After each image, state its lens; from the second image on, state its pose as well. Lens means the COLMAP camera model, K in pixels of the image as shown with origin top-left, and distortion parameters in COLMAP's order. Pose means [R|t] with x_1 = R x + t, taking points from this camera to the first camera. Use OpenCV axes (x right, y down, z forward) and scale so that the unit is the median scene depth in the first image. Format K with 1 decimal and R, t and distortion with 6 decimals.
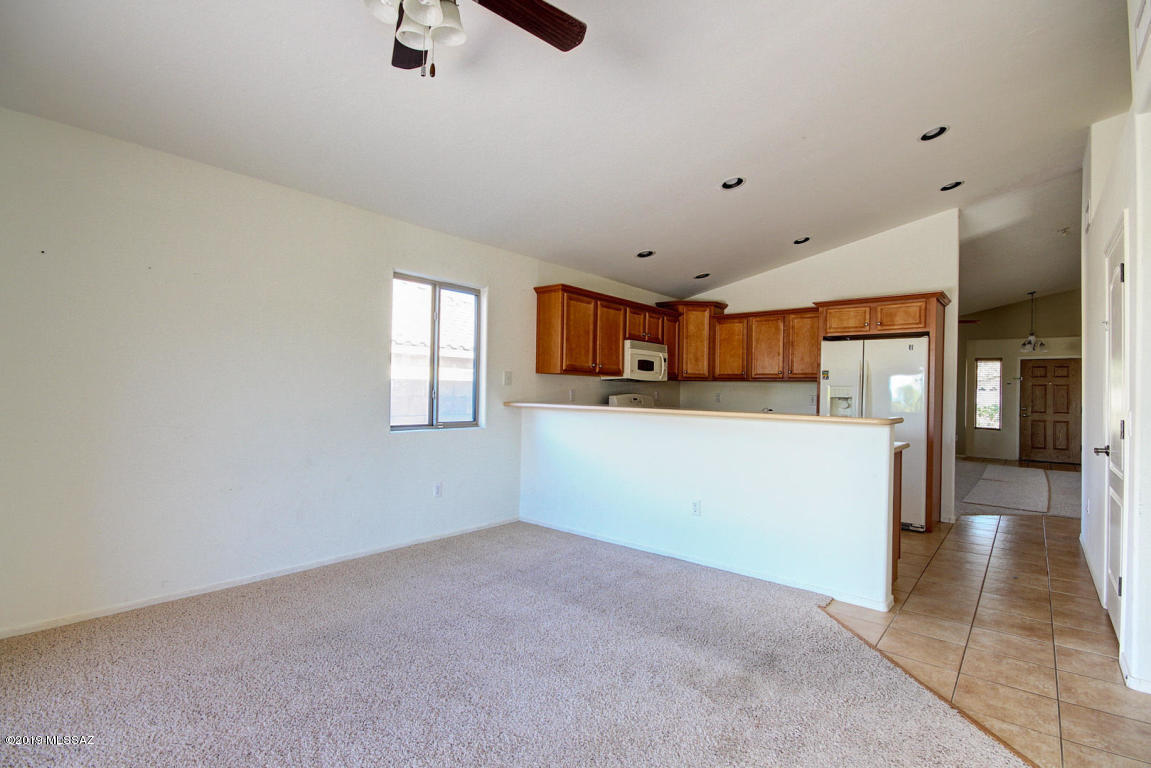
lens RADIAL K [[544.3, 0, 577.2], [0, 544.3, 386.4], [0, 0, 1]] dist [-0.001541, -0.000858]
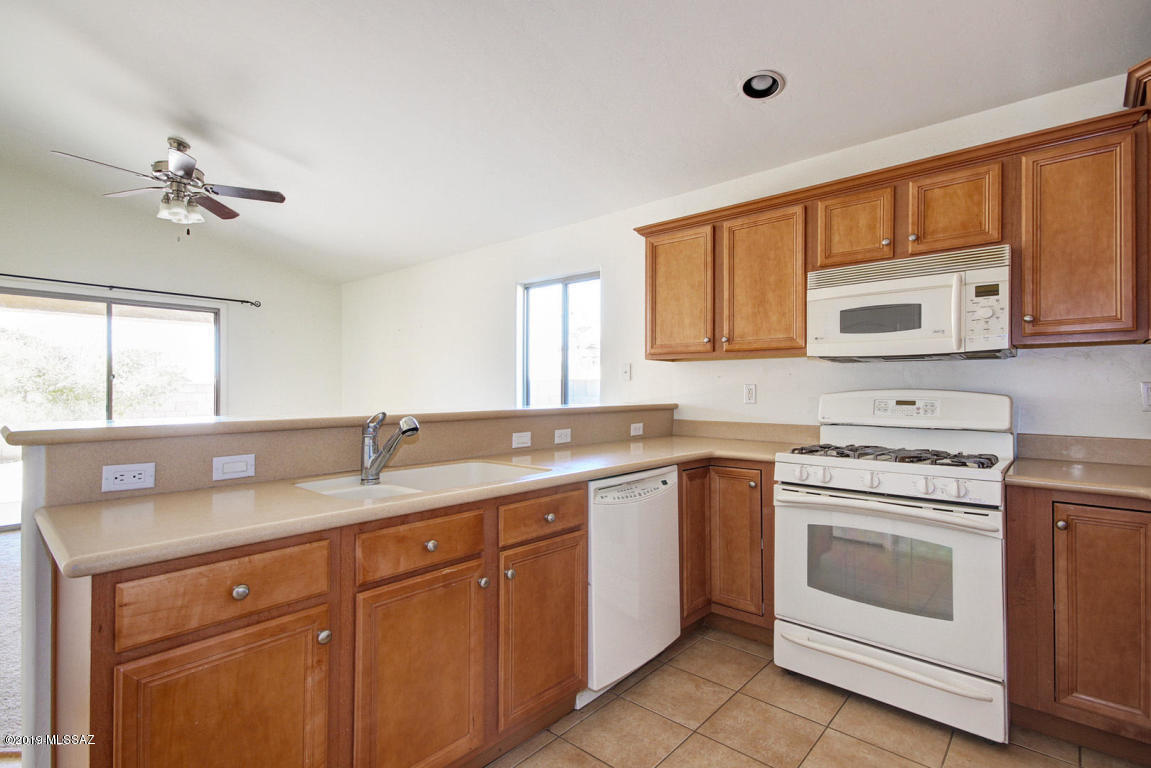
lens RADIAL K [[544.3, 0, 575.4], [0, 544.3, 387.5], [0, 0, 1]] dist [-0.001541, -0.000858]
pose [[-0.031471, -0.024507, -0.999204, 0.605363], [0.007252, 0.999667, -0.024747, 0.024117], [0.999478, -0.008025, -0.031283, 0.883585]]
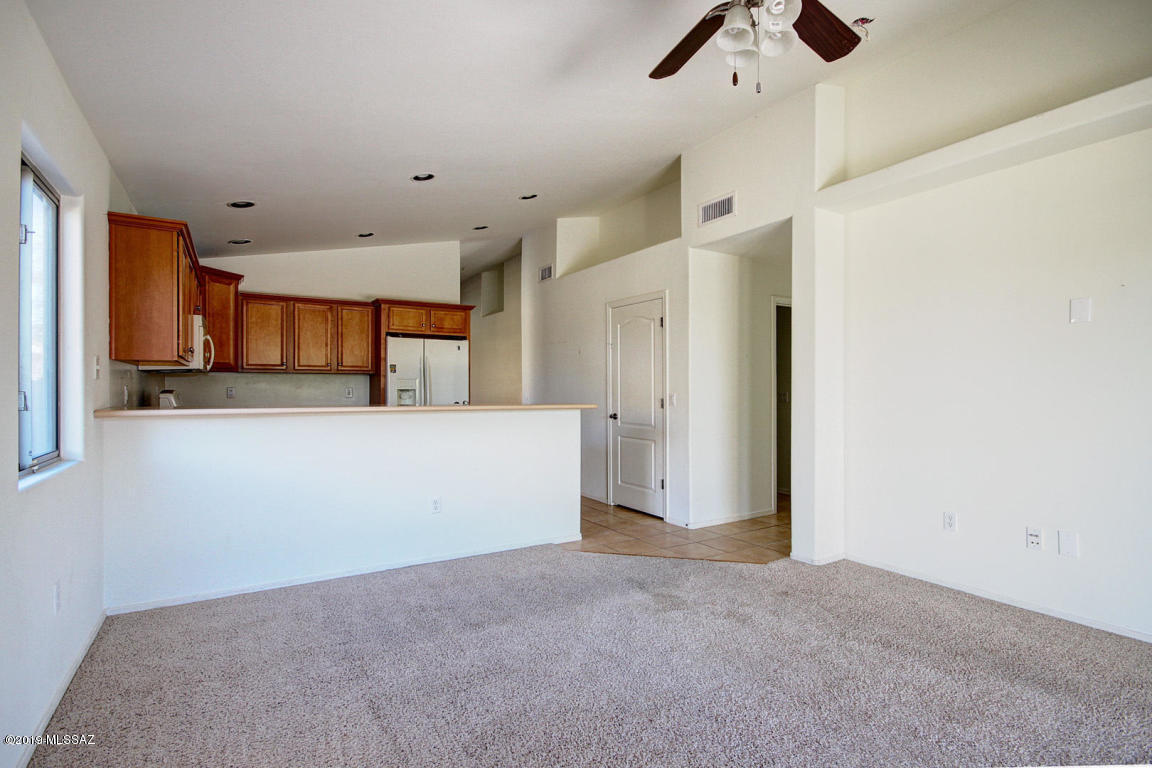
lens RADIAL K [[544.8, 0, 576.4], [0, 544.8, 389.9], [0, 0, 1]] dist [-0.001541, -0.000858]
pose [[0.309971, -0.021449, 0.950504, -0.446524], [-0.004906, 0.999696, 0.024160, -0.006779], [-0.950733, -0.012152, 0.309771, 0.325406]]
